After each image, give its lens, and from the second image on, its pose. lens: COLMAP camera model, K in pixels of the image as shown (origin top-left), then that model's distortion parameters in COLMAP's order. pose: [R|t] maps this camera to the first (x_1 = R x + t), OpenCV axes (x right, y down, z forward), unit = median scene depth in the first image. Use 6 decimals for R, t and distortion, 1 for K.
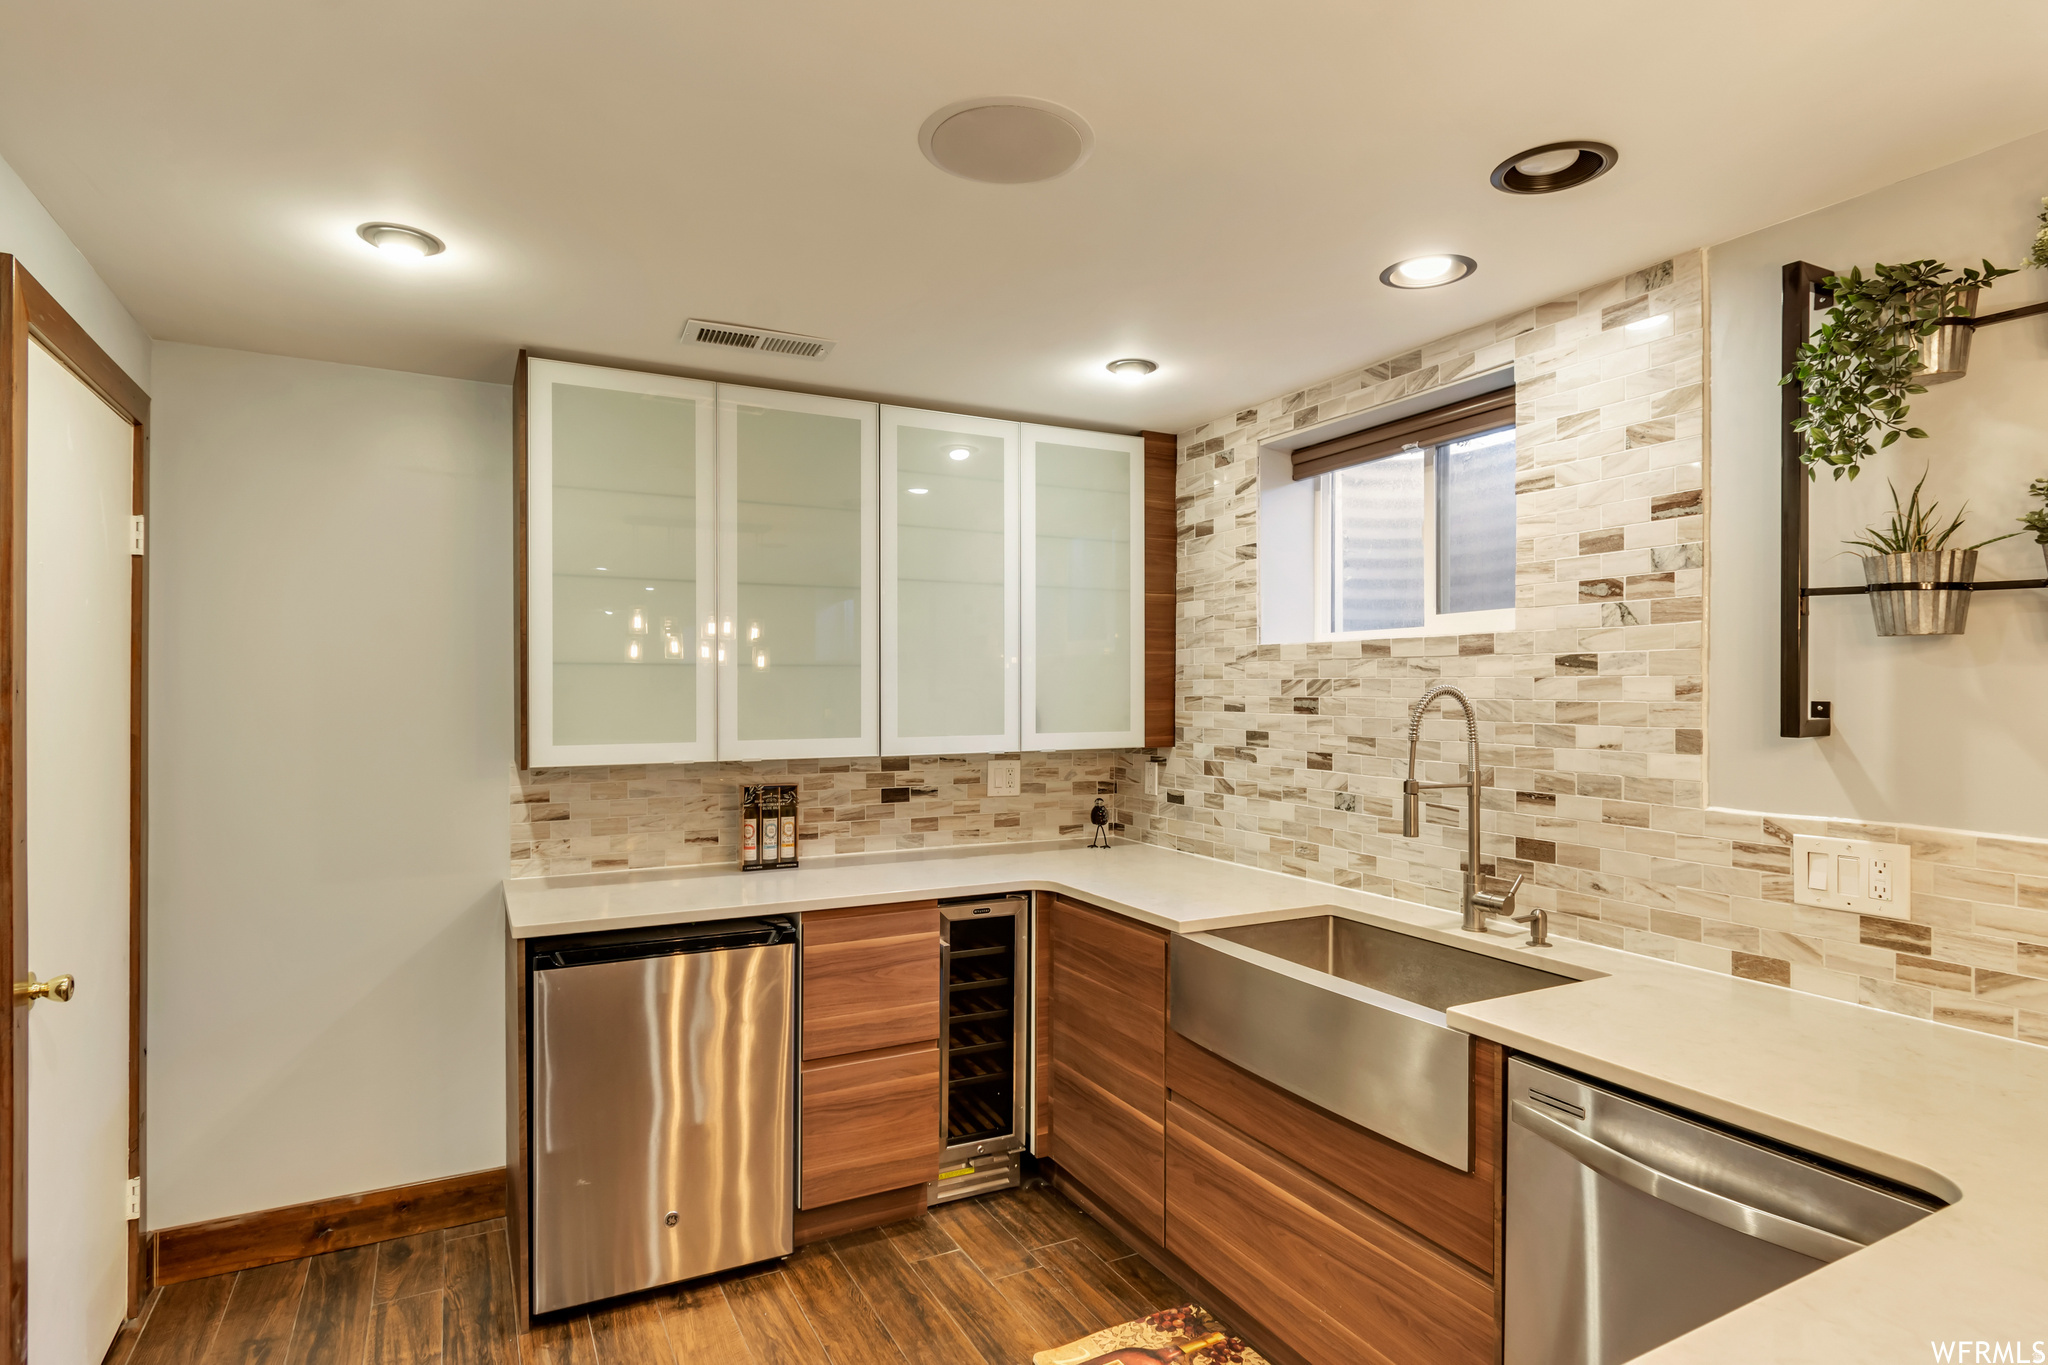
lens RADIAL K [[1024.5, 0, 1024.2], [0, 1024.5, 690.4], [0, 0, 1]] dist [0.007518, 0.000724]
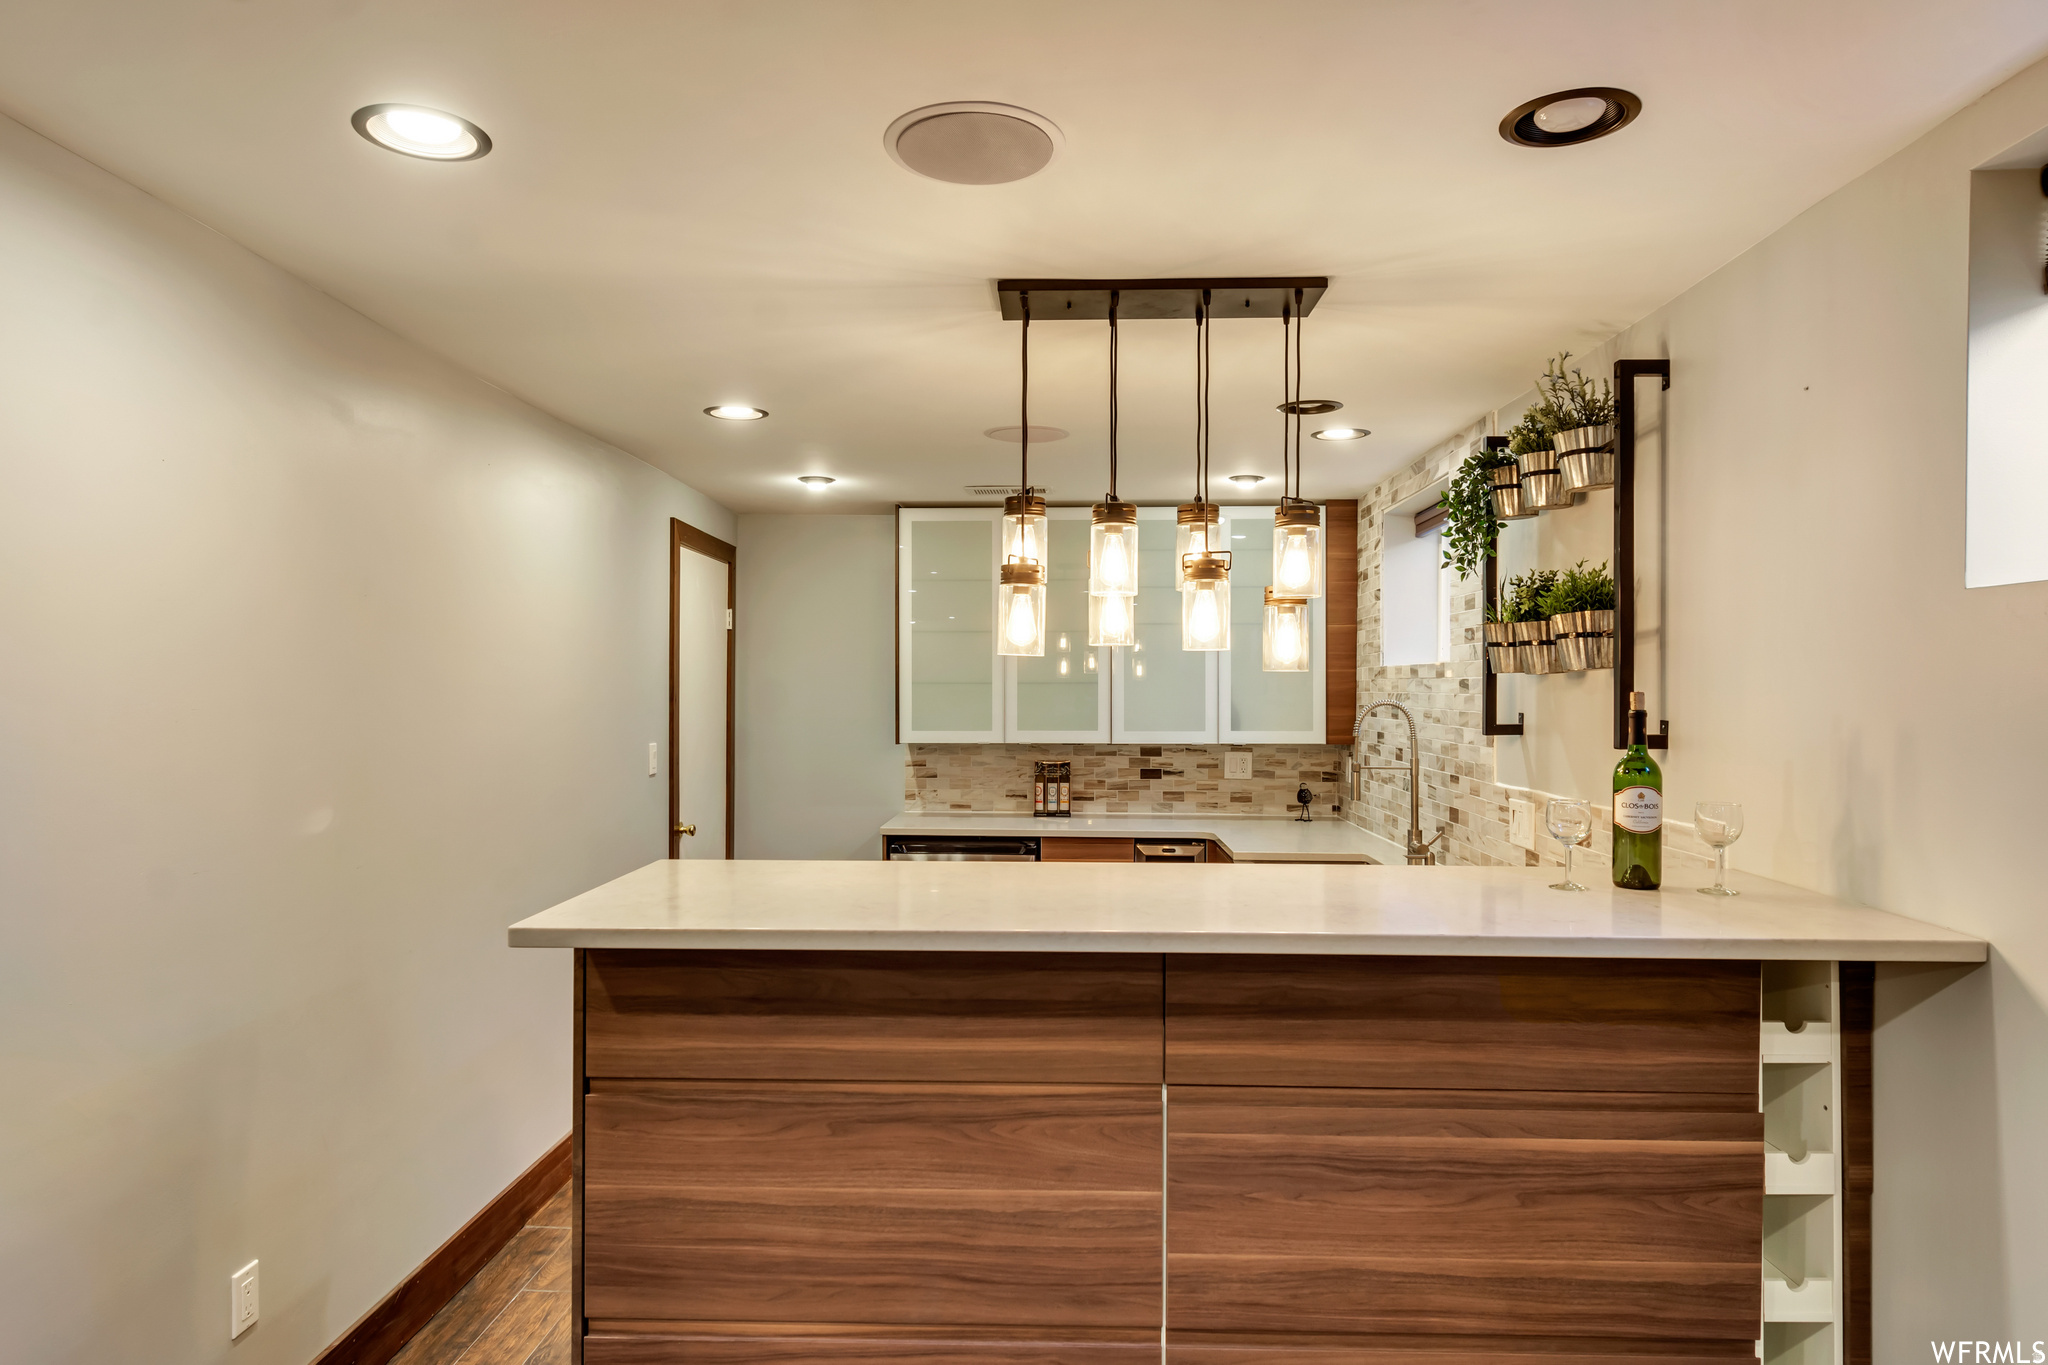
lens RADIAL K [[1155.5, 0, 1021.5], [0, 1155.5, 702.9], [0, 0, 1]] dist [0.000004, -0.000931]
pose [[0.876882, 0.007752, -0.480644, 0.513469], [-0.002696, 0.999934, 0.011208, -0.012027], [0.480699, -0.008532, 0.876844, -0.498699]]
